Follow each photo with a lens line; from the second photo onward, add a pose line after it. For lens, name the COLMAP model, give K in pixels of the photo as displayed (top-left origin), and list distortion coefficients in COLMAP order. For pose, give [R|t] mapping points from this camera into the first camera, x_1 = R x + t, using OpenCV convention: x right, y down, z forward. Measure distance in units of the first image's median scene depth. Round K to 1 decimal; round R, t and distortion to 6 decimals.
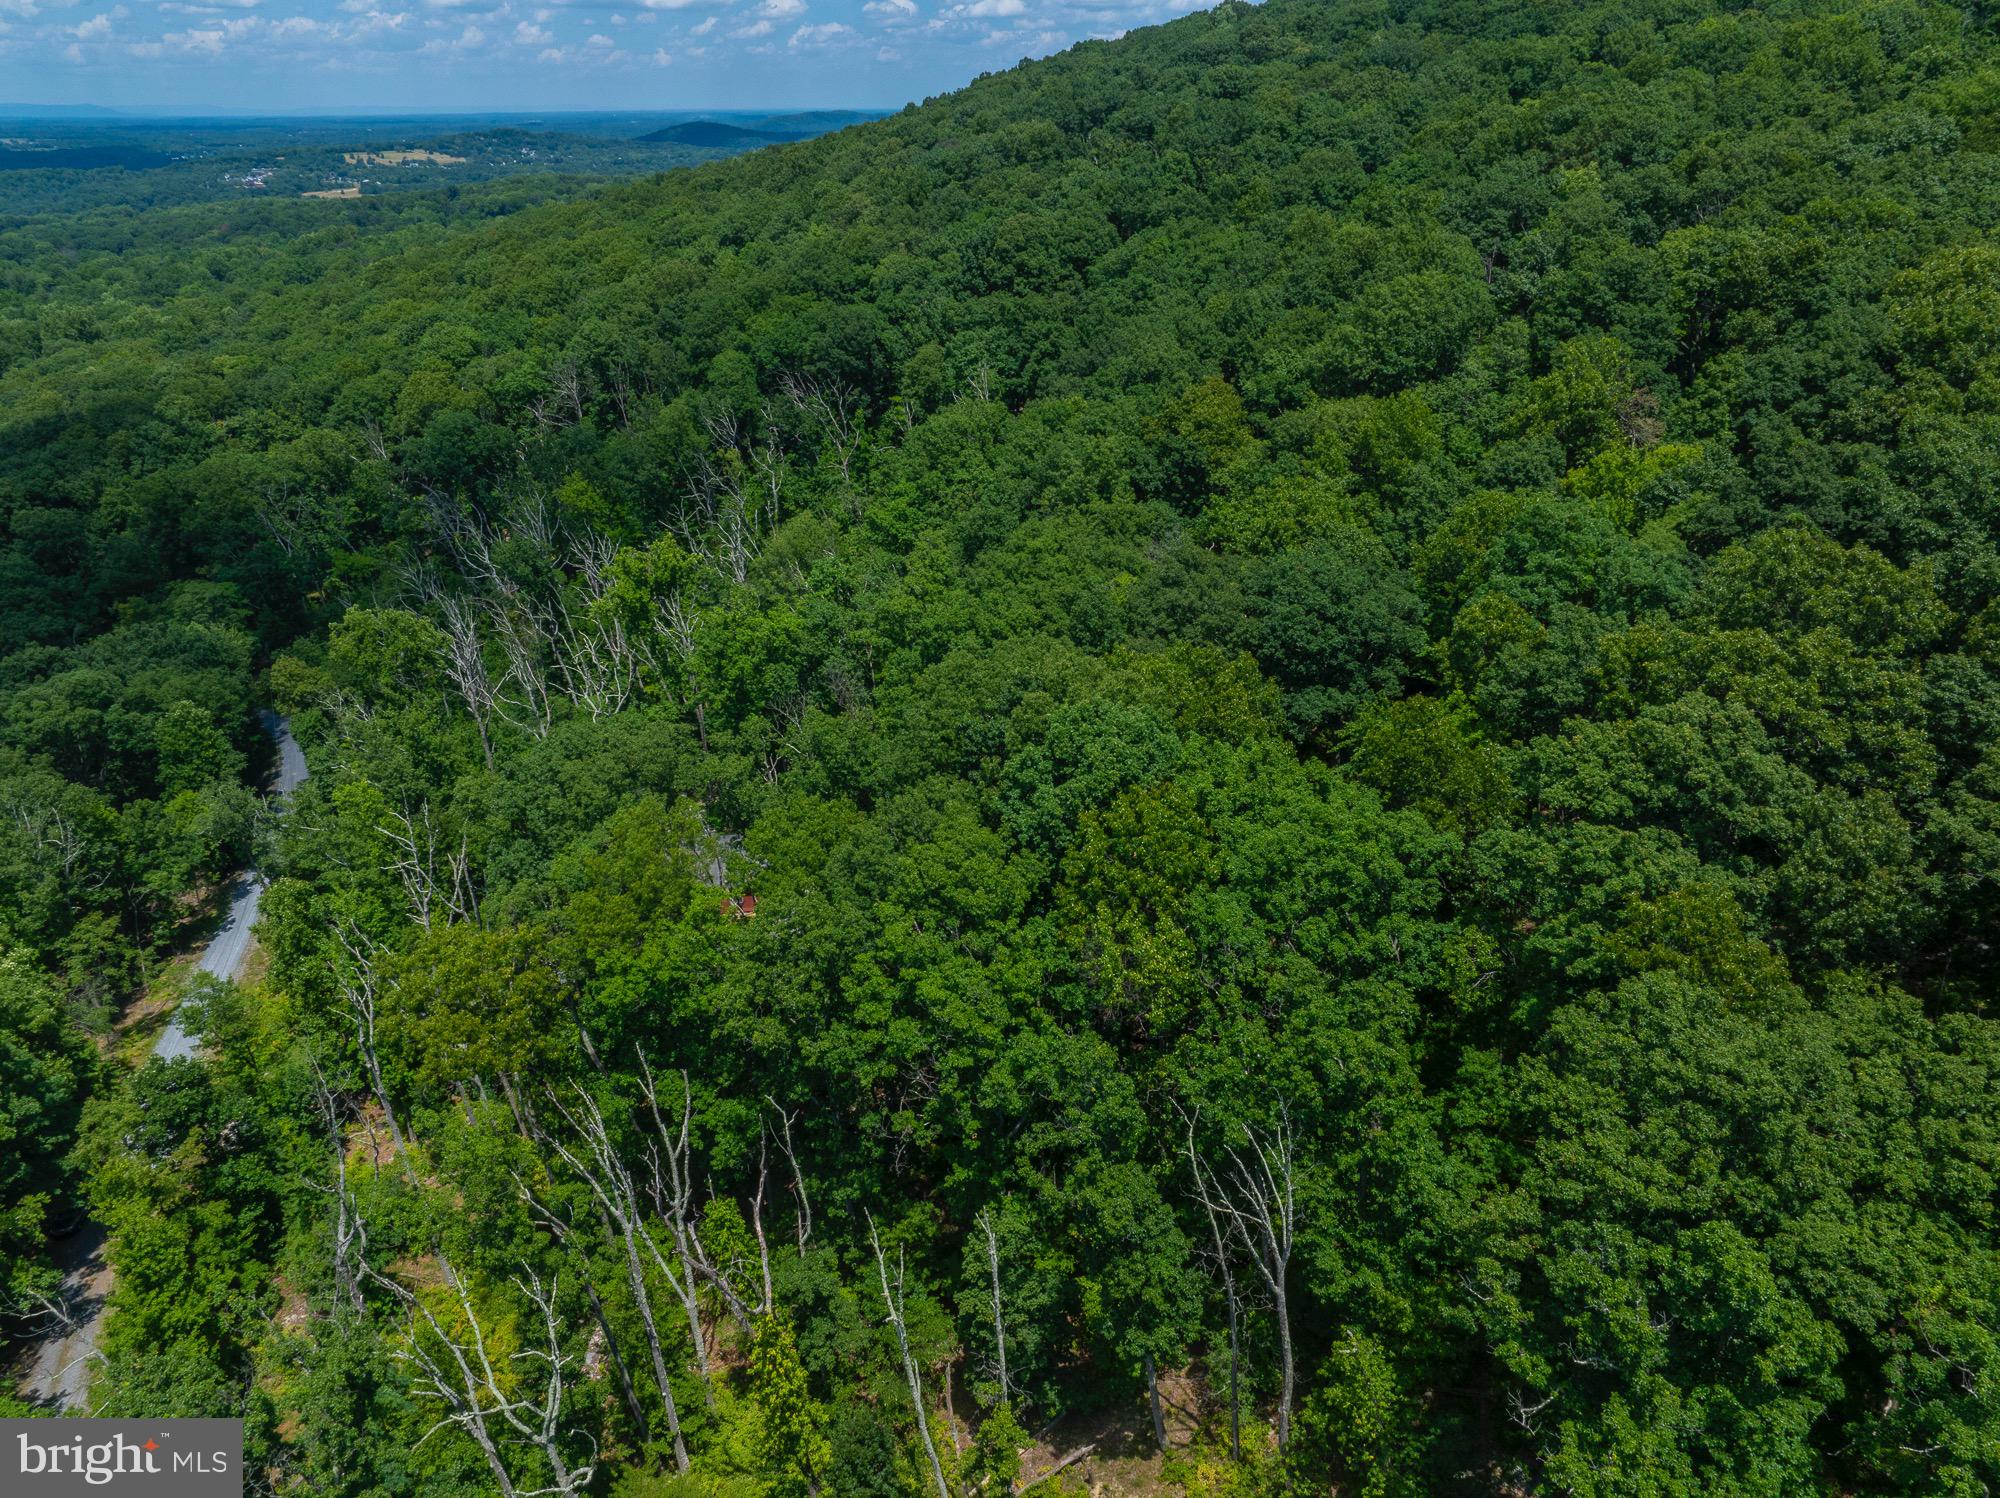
lens RADIAL K [[1401.7, 0, 1001.0], [0, 1401.7, 745.2], [0, 0, 1]] dist [-0.043953, 0.011279]
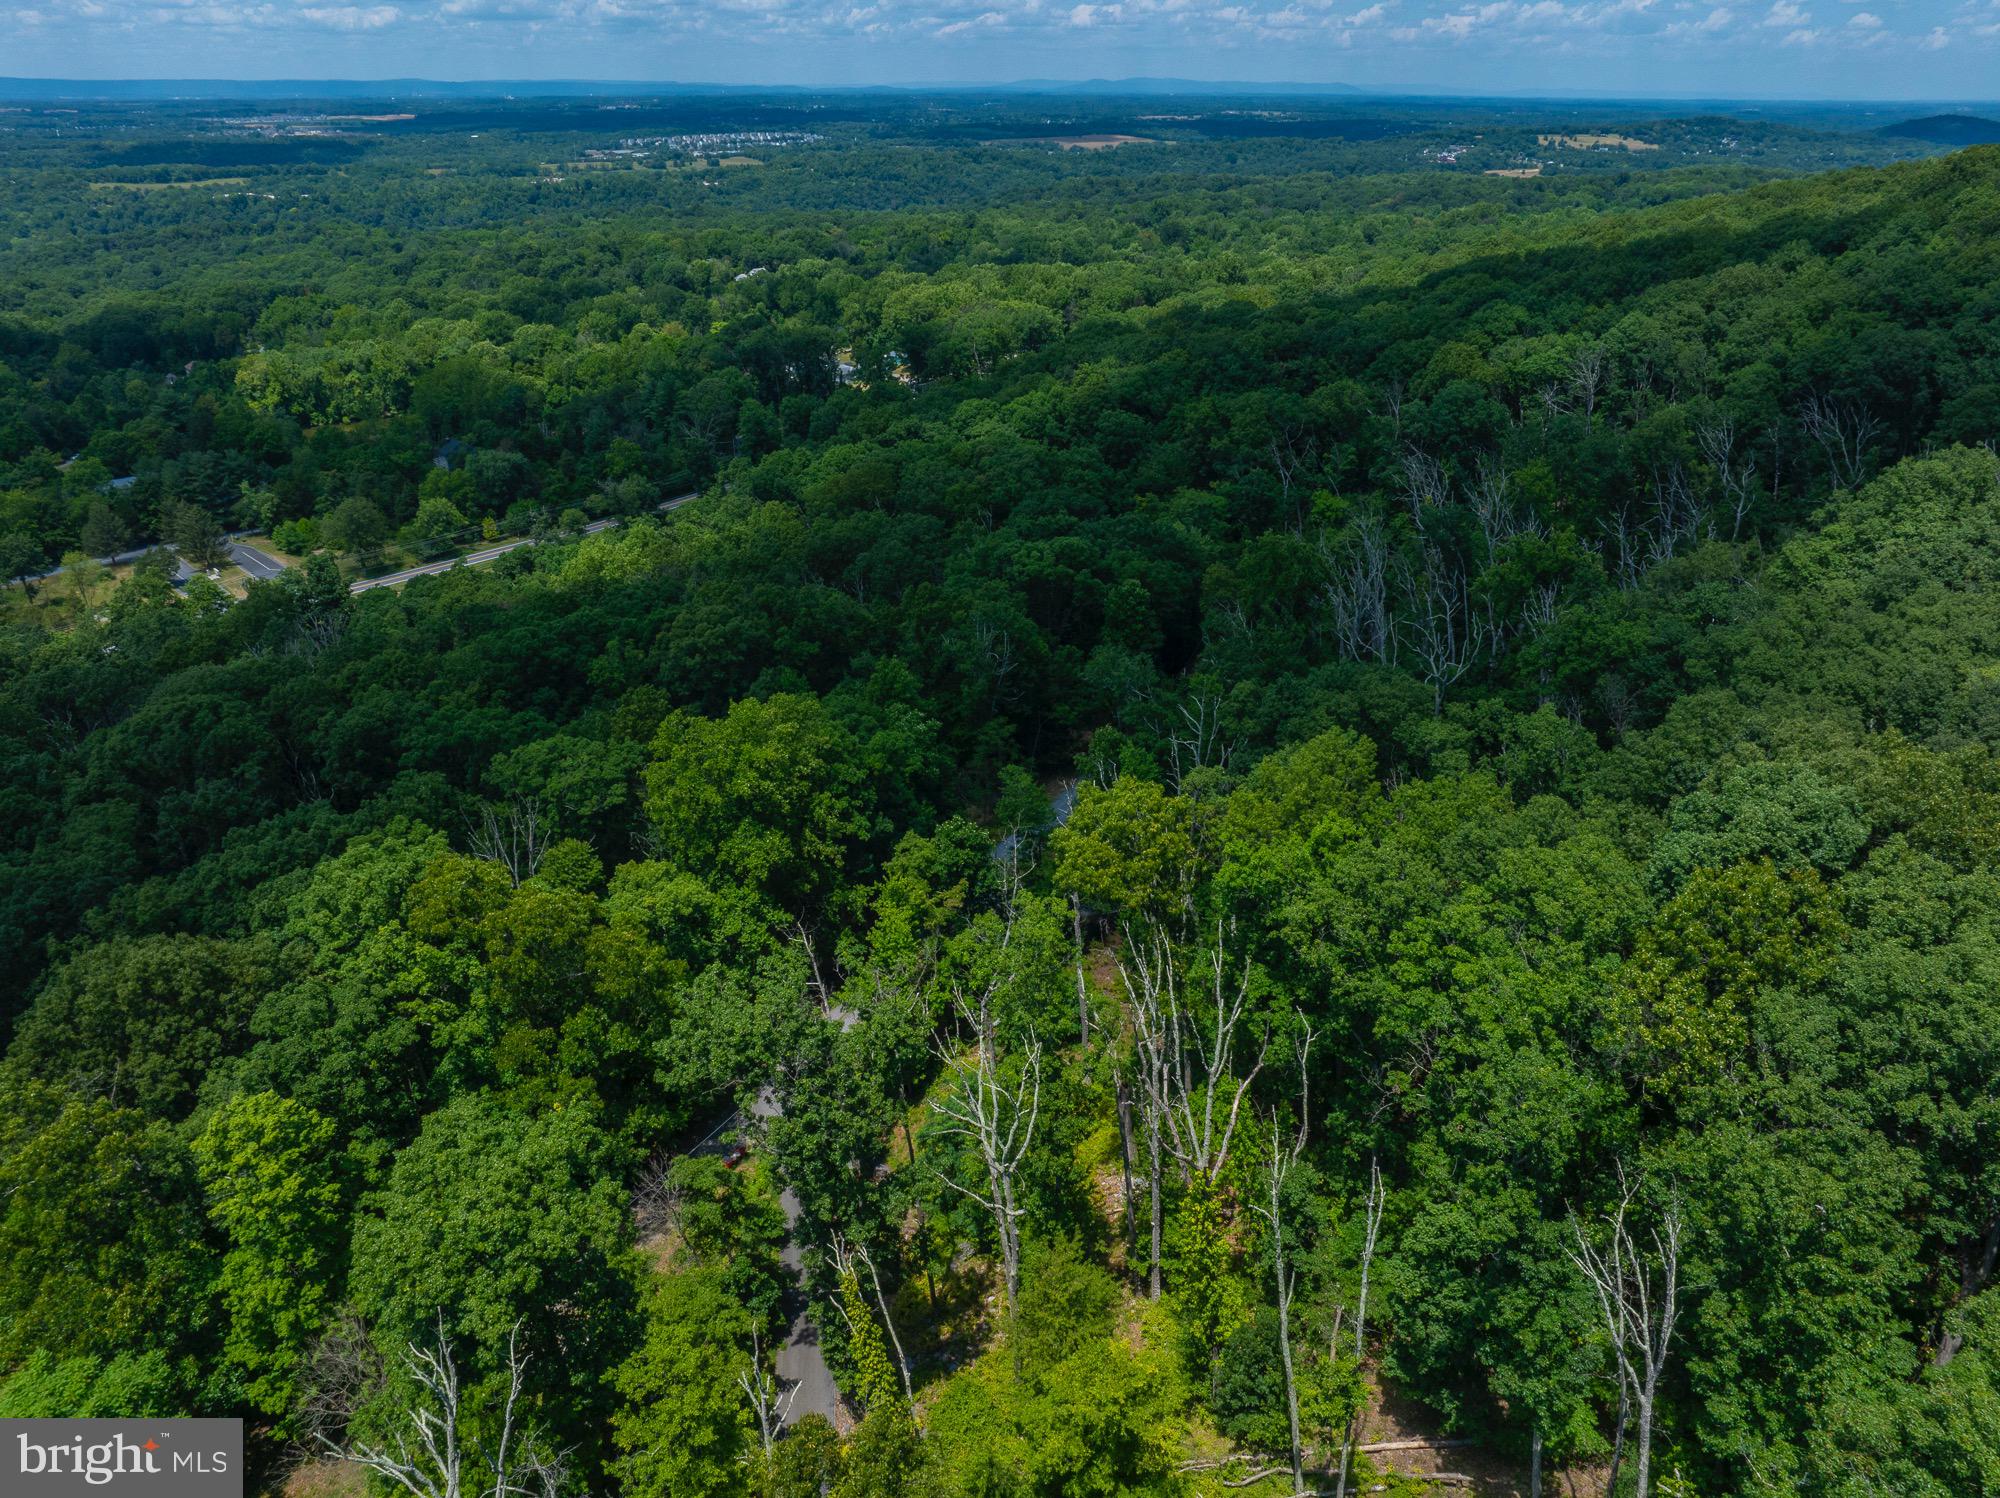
lens RADIAL K [[1405.0, 0, 998.5], [0, 1405.0, 745.6], [0, 0, 1]] dist [-0.046182, 0.006597]
pose [[0.724439, 0.293597, -0.623690, 0.187379], [-0.287418, 0.951016, 0.113836, 0.000616], [0.626561, 0.096792, 0.773339, -0.004492]]
